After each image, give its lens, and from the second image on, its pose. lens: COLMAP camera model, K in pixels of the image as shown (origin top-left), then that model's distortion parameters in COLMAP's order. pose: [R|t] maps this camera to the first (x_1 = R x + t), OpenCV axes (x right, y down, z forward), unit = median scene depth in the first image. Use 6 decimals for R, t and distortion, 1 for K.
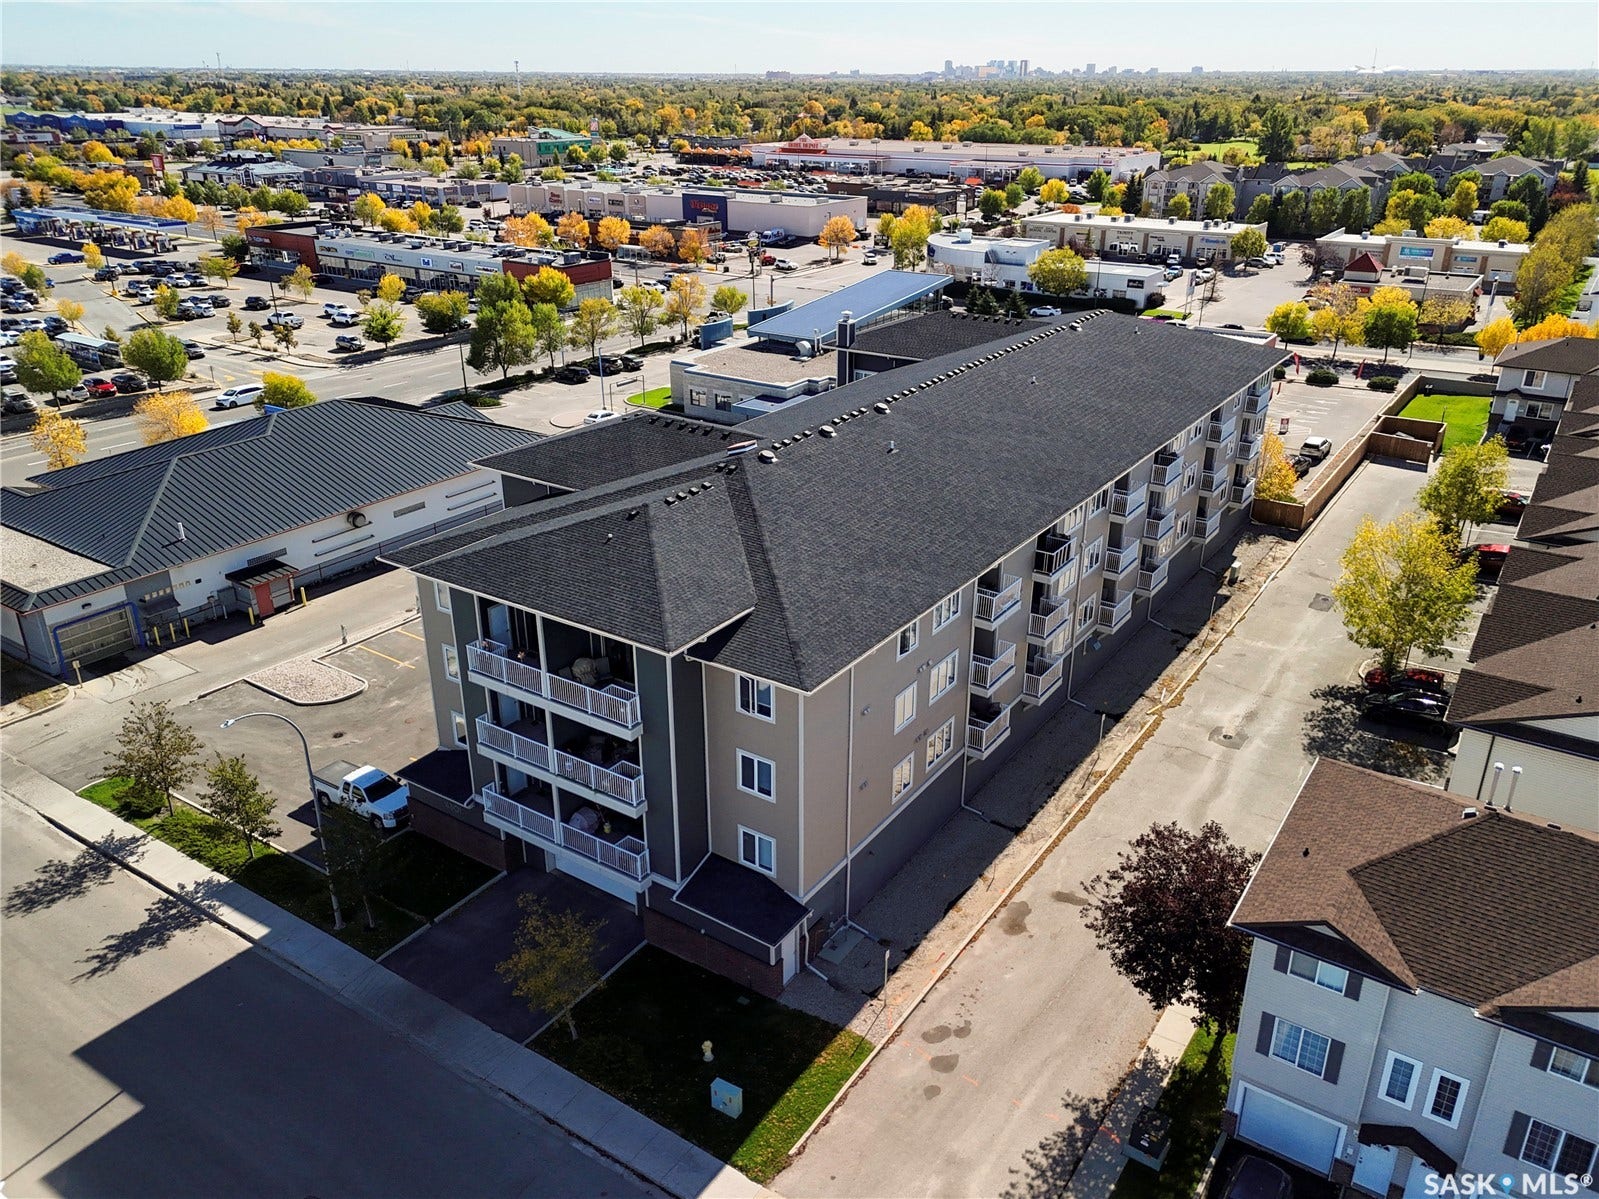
lens RADIAL K [[1180.4, 0, 790.1], [0, 1180.4, 599.1], [0, 0, 1]] dist [0.073914, -0.062912]
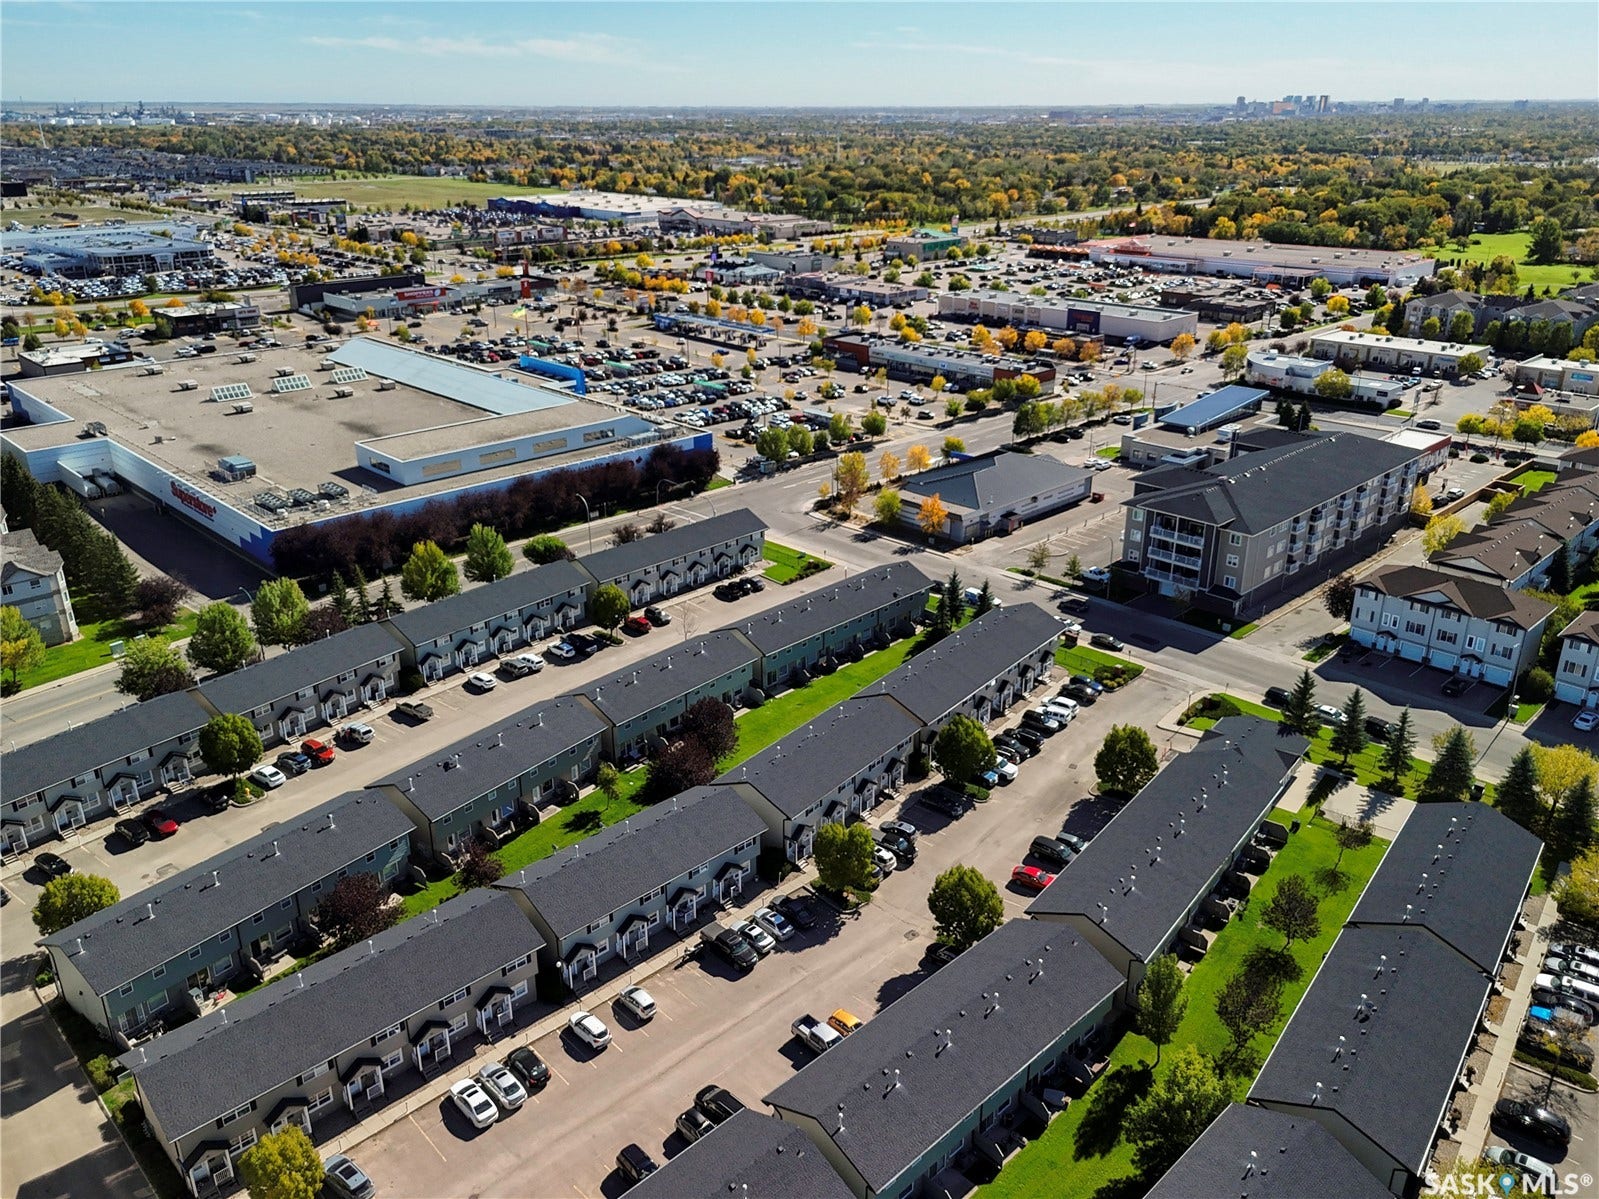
lens RADIAL K [[1180.4, 0, 806.6], [0, 1180.4, 607.5], [0, 0, 1]] dist [0.073914, -0.062912]
pose [[0.980013, 0.073820, -0.184732, -0.068032], [-0.077143, 0.996961, -0.010858, 0.046034], [0.183369, 0.024892, 0.982729, -0.319364]]
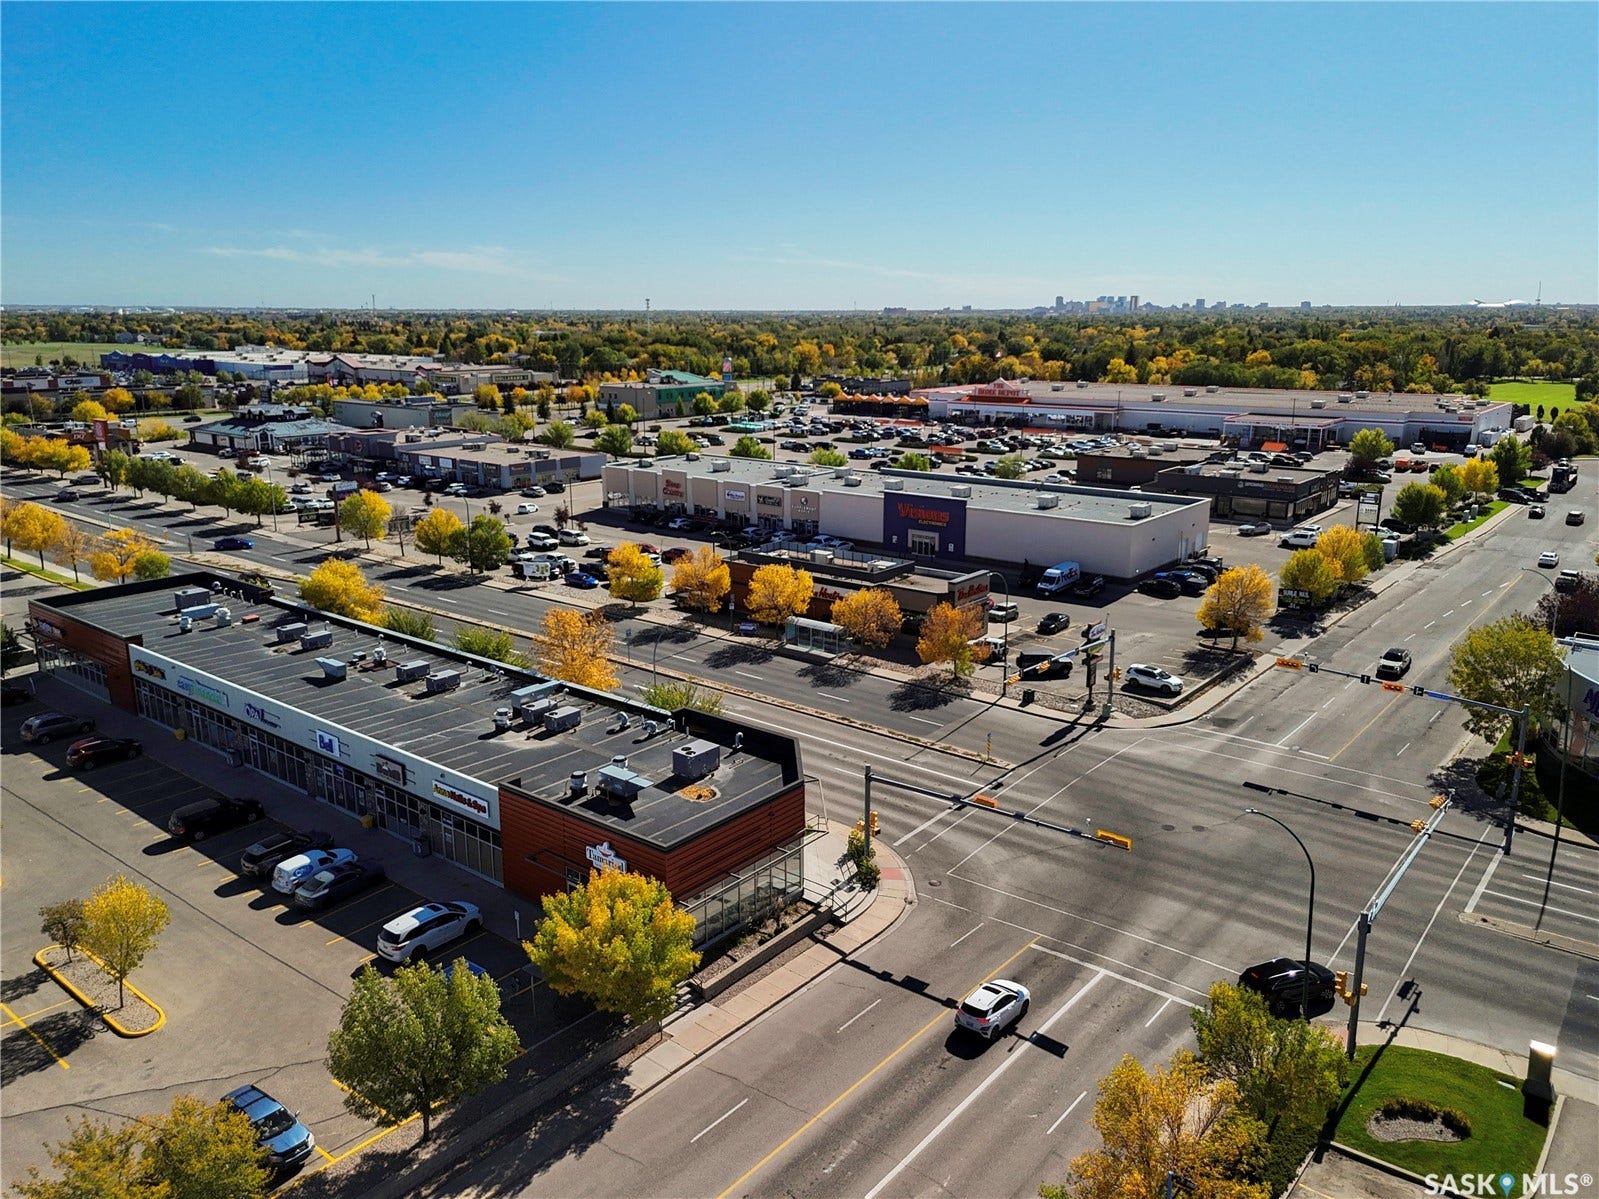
lens RADIAL K [[1180.4, 0, 794.3], [0, 1180.4, 603.3], [0, 0, 1]] dist [0.073914, -0.062912]
pose [[0.996060, 0.017835, -0.086869, -0.052120], [-0.032431, 0.984975, -0.169627, -0.116275], [0.082539, 0.171776, 0.981672, 0.270422]]
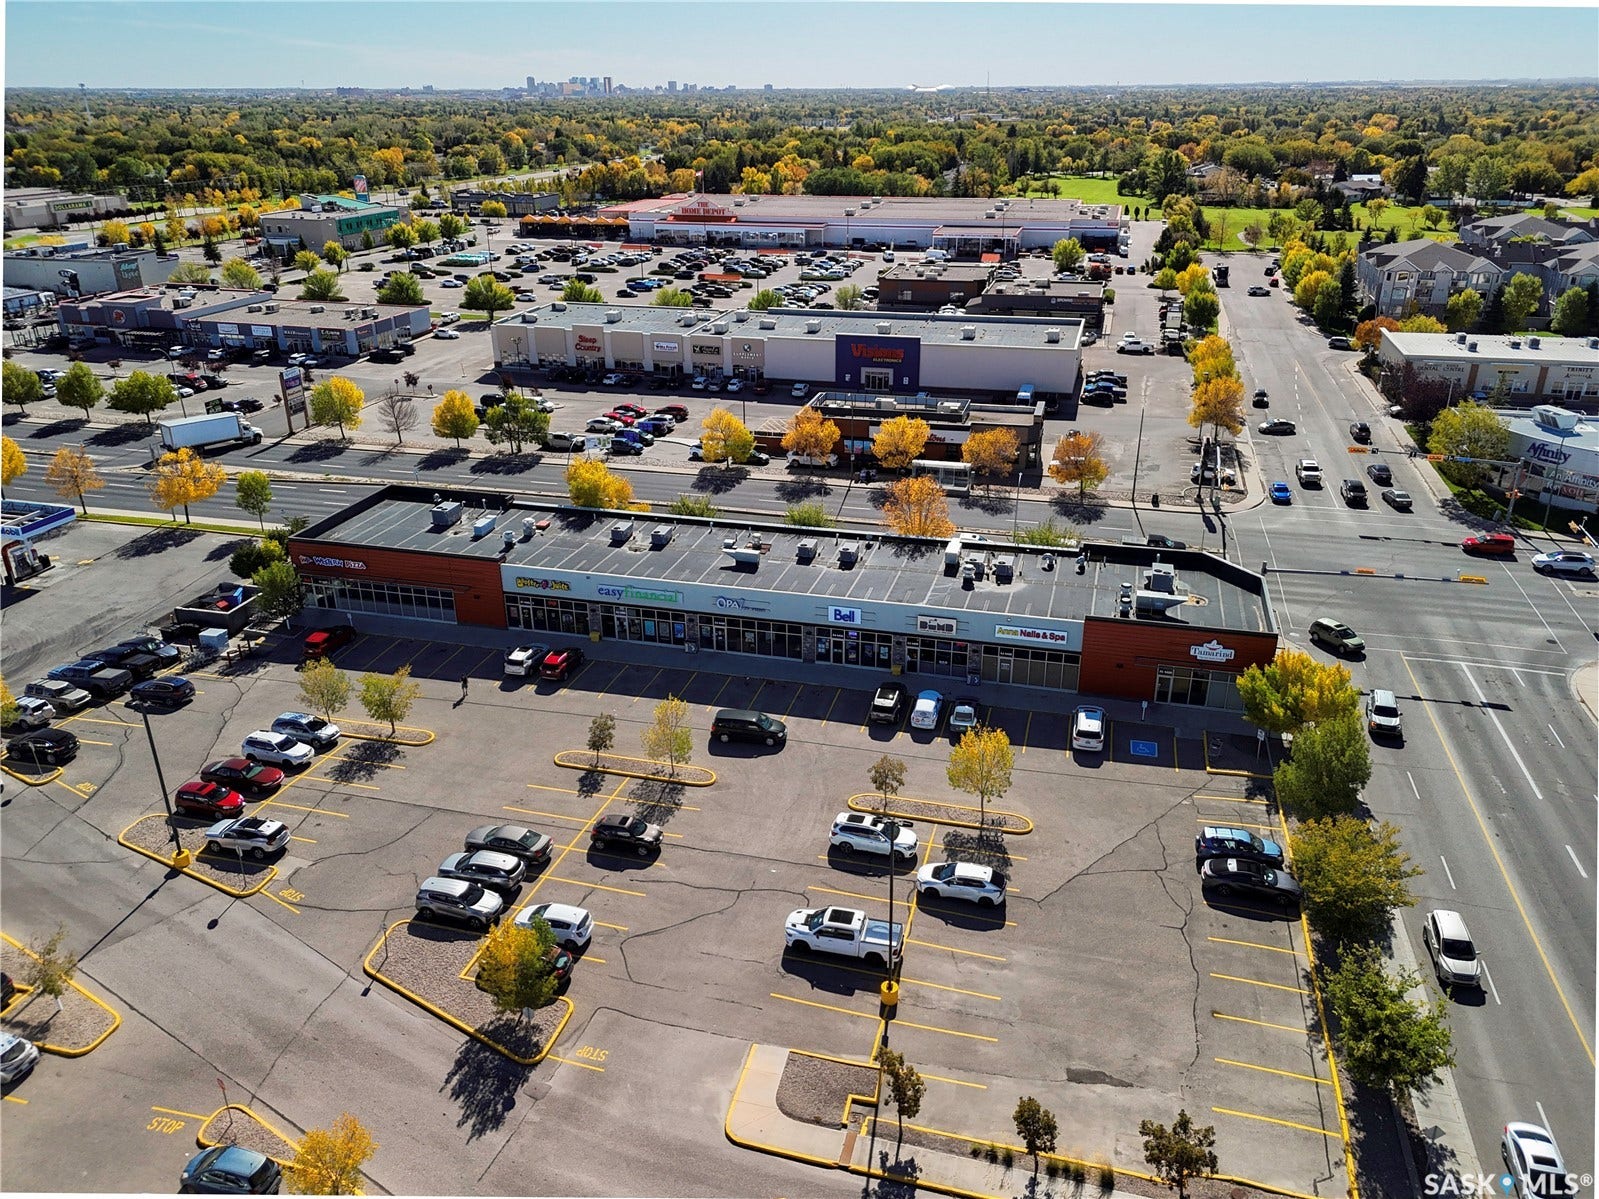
lens RADIAL K [[1180.4, 0, 803.2], [0, 1180.4, 594.9], [0, 0, 1]] dist [0.073914, -0.062912]
pose [[0.944114, -0.136055, 0.300231, -0.201021], [0.140183, 0.990094, 0.007856, -0.129427], [-0.298325, 0.034671, 0.953834, 0.244175]]
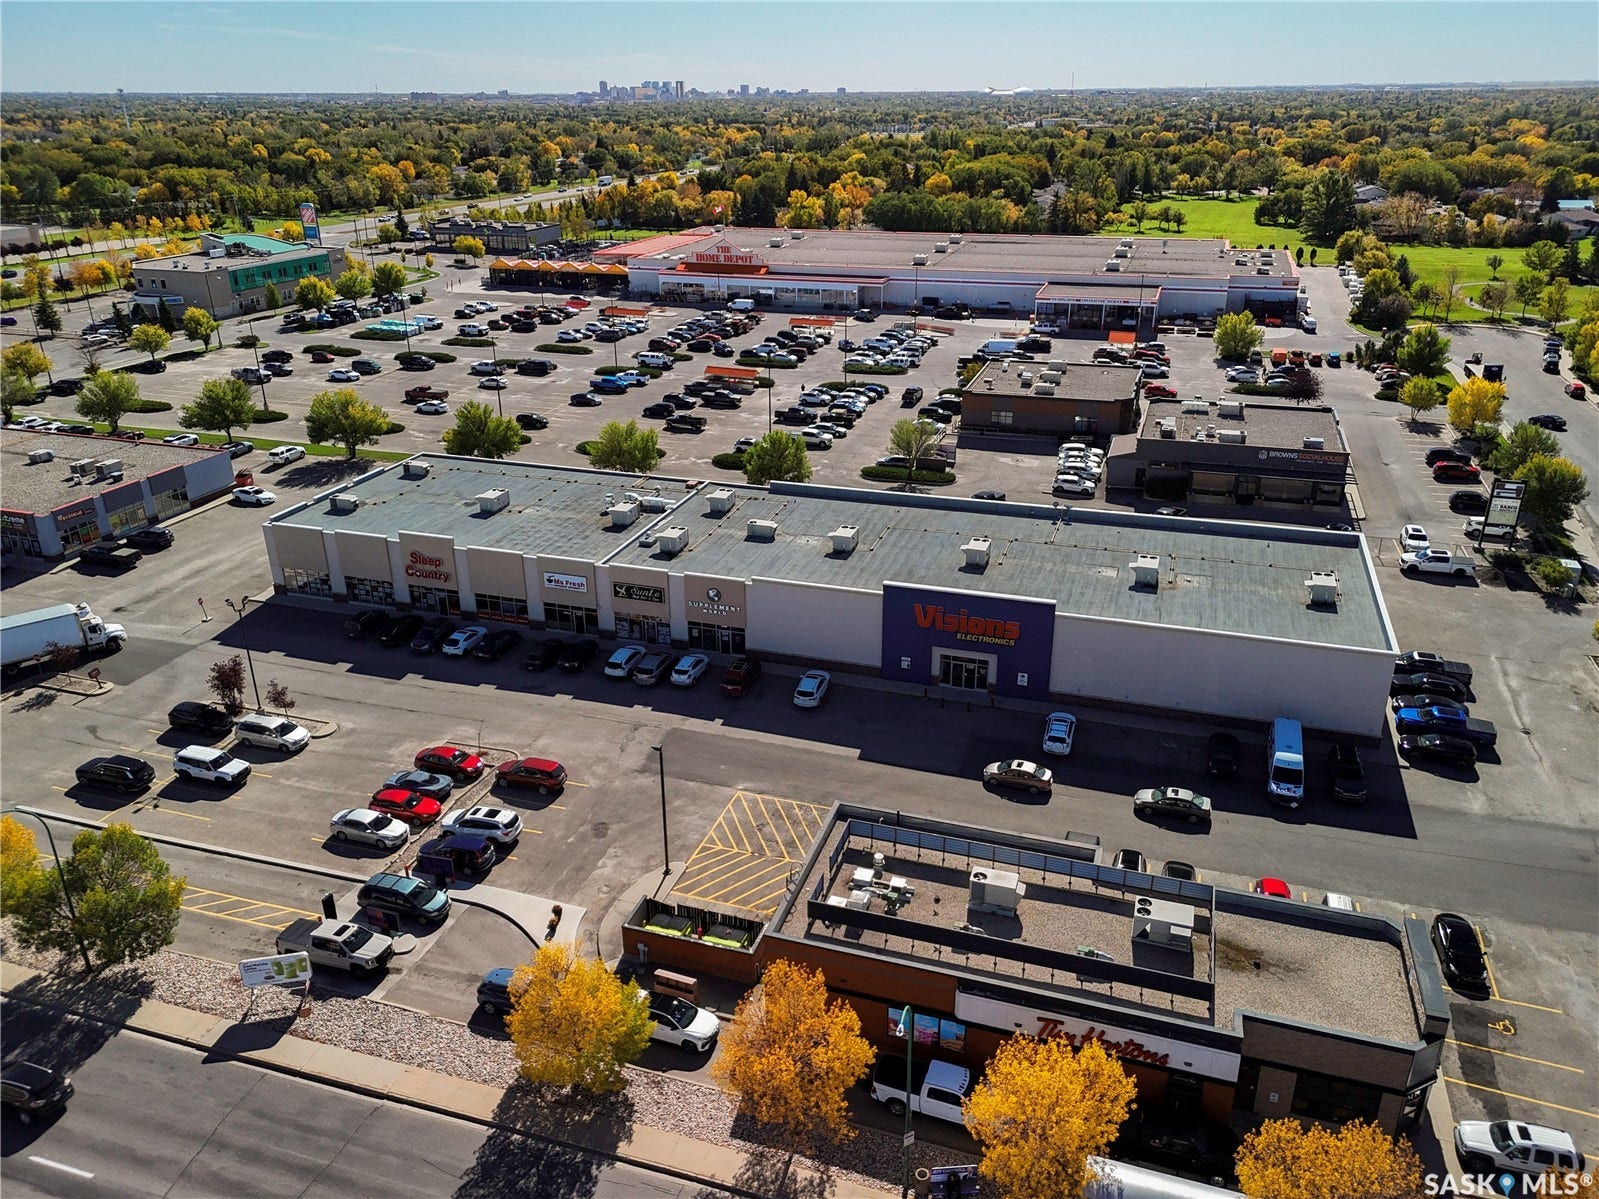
lens RADIAL K [[1180.4, 0, 808.2], [0, 1180.4, 614.6], [0, 0, 1]] dist [0.073914, -0.062912]
pose [[0.960200, -0.120332, 0.252064, -0.121133], [0.121068, 0.992564, 0.012647, -0.211858], [-0.251711, 0.018373, 0.967628, 0.430584]]
